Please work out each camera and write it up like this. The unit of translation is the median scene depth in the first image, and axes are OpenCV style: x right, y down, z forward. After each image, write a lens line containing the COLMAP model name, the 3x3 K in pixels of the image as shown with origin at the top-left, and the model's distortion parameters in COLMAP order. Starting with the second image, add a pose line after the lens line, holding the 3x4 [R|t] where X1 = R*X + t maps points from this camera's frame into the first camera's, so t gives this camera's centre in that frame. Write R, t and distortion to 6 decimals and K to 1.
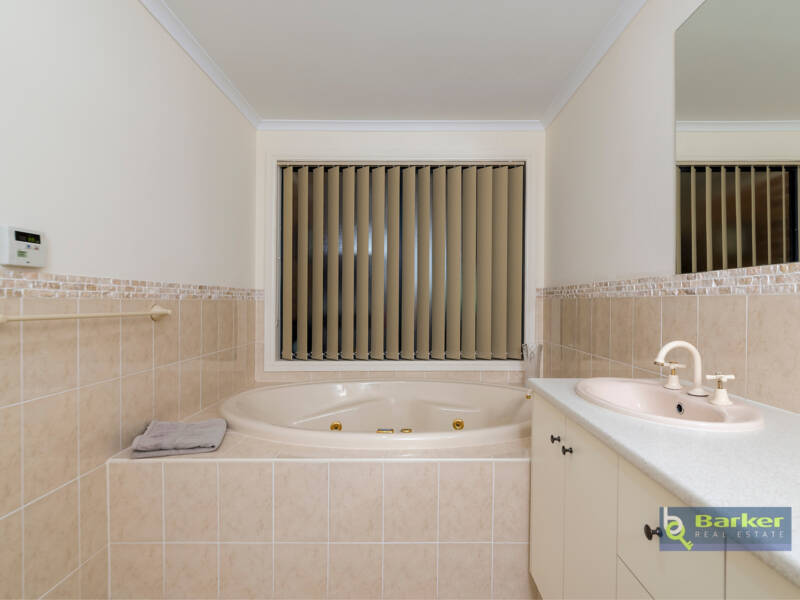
lens RADIAL K [[424.7, 0, 400.0], [0, 424.7, 300.0], [0, 0, 1]] dist [-0.001270, 0.000339]
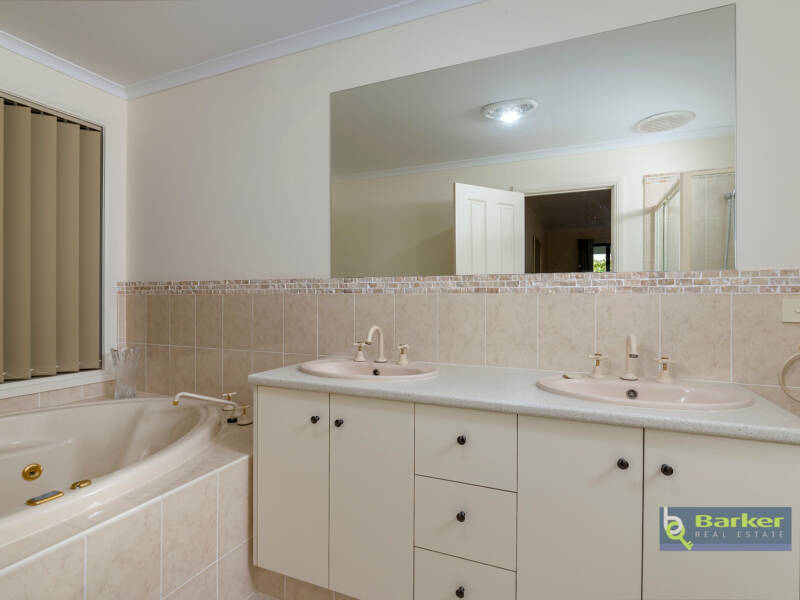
lens RADIAL K [[424.7, 0, 400.0], [0, 424.7, 300.0], [0, 0, 1]] dist [-0.001270, 0.000339]
pose [[0.372465, -0.000959, 0.928046, -0.460953], [-0.006408, 0.999973, 0.003605, 0.002959], [-0.928024, -0.007289, 0.372448, 0.282540]]
